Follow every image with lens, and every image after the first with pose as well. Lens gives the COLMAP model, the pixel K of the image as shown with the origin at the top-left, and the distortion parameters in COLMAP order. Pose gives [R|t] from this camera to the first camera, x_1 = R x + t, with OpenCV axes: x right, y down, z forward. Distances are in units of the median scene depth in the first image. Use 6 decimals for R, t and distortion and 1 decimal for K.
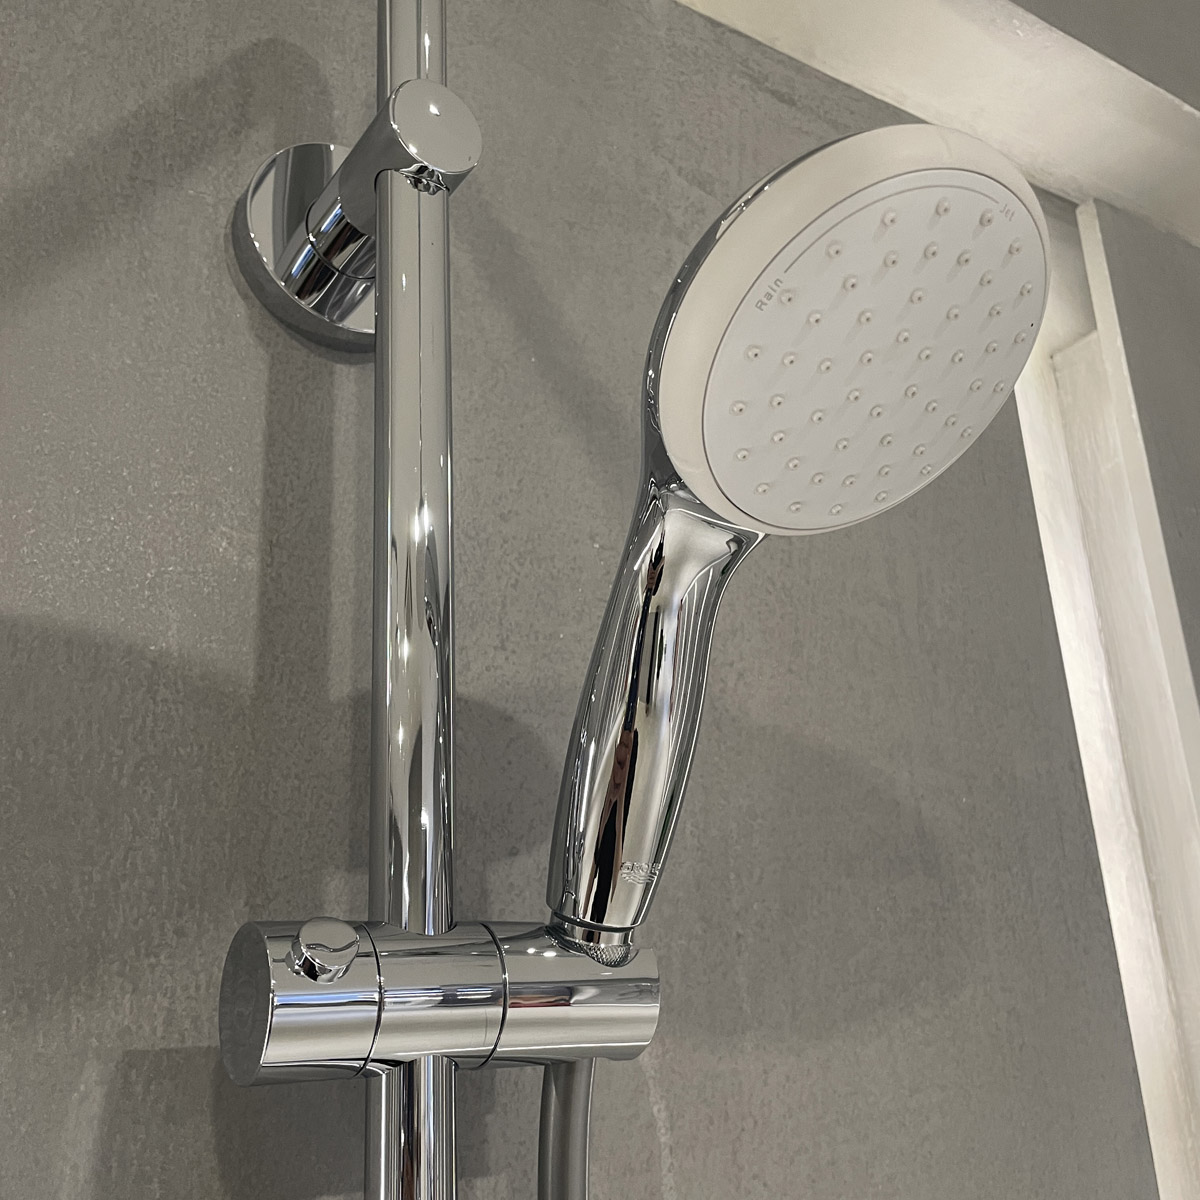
lens RADIAL K [[1227.6, 0, 615.6], [0, 1227.6, 613.6], [0, 0, 1]] dist [0.082458, -0.137599]
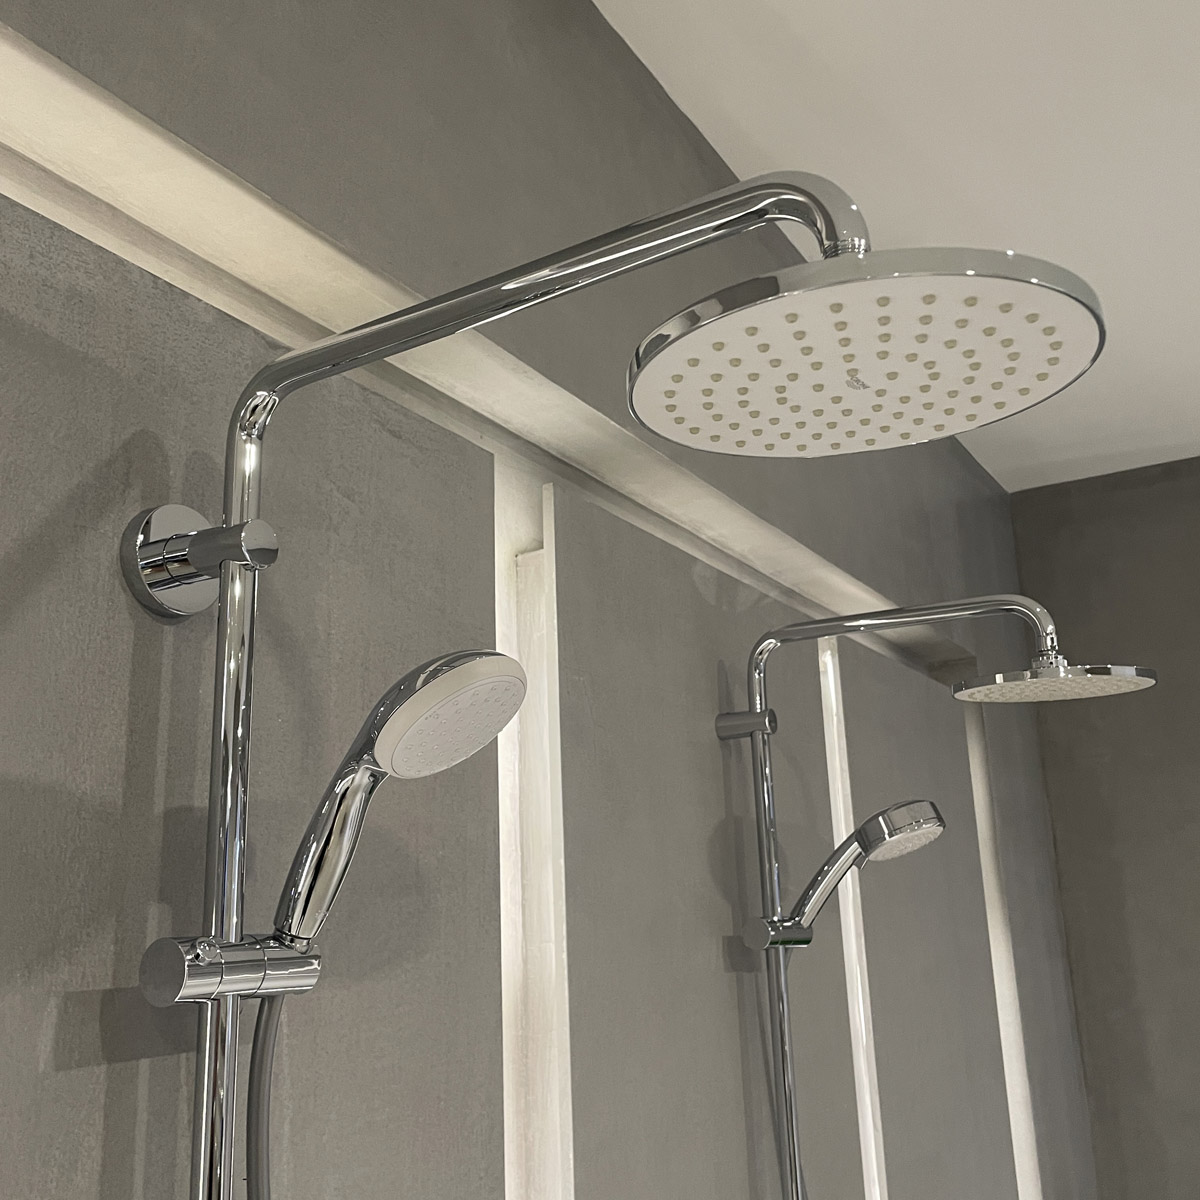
lens RADIAL K [[1206.9, 0, 582.3], [0, 1206.9, 624.2], [0, 0, 1]] dist [0.084771, -0.115544]
pose [[0.898144, 0.126357, 0.421155, -0.433941], [-0.153973, 0.987555, 0.032068, -0.360022], [-0.411861, -0.093648, 0.906422, -0.915625]]
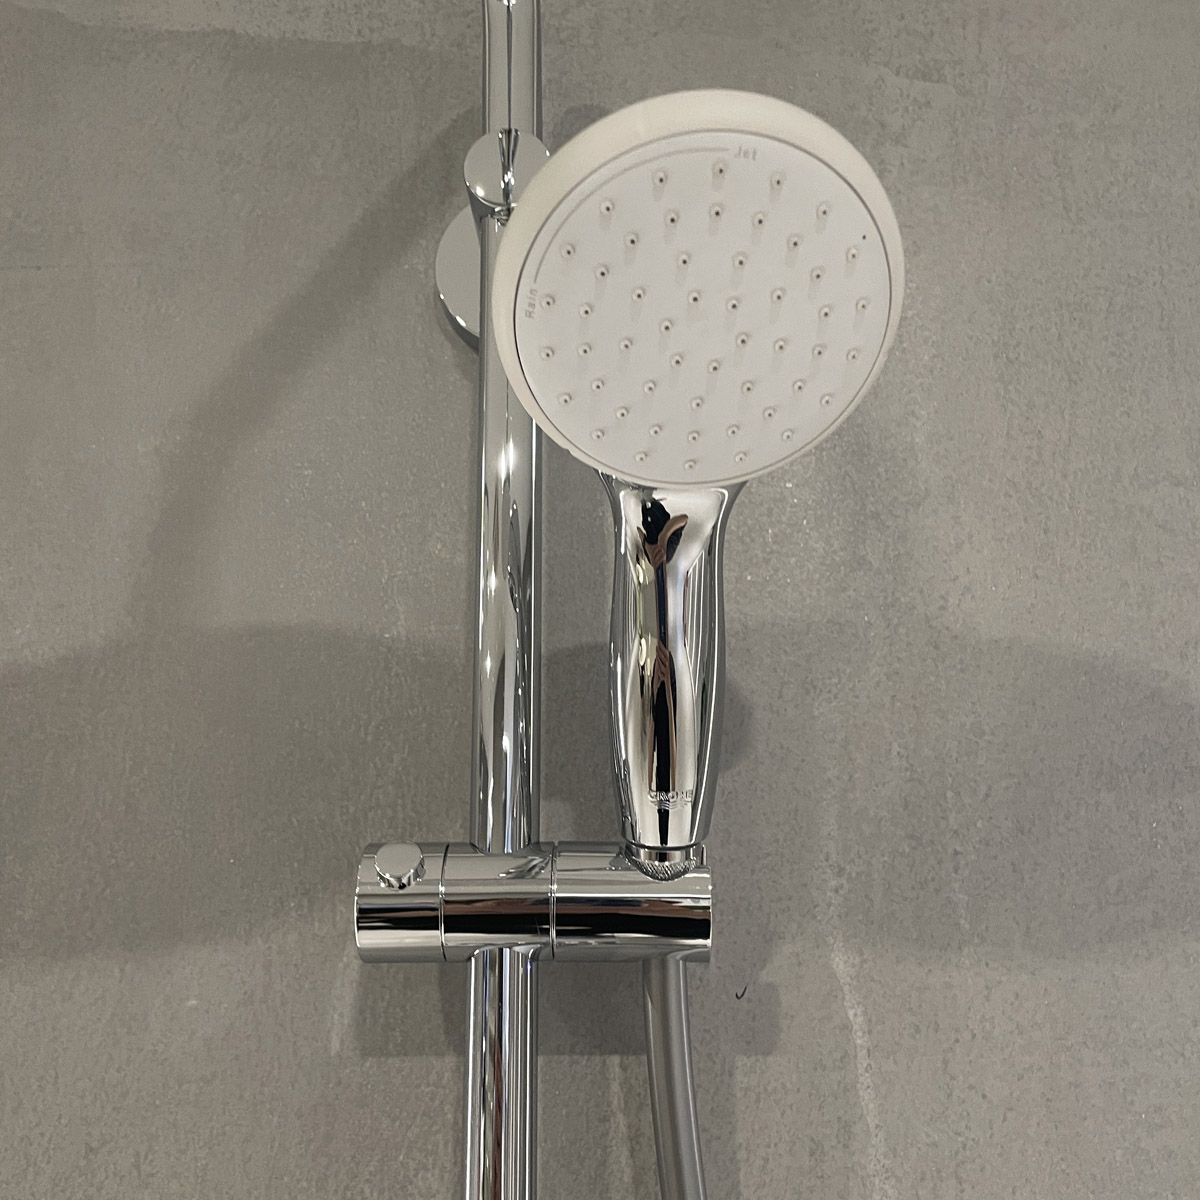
lens RADIAL K [[1227.6, 0, 615.6], [0, 1227.6, 613.6], [0, 0, 1]] dist [0.082458, -0.137599]
pose [[0.822506, -0.102775, -0.559393, 0.479908], [0.143761, 0.989168, 0.029643, 0.000392], [0.550288, -0.104800, 0.828372, 0.043928]]
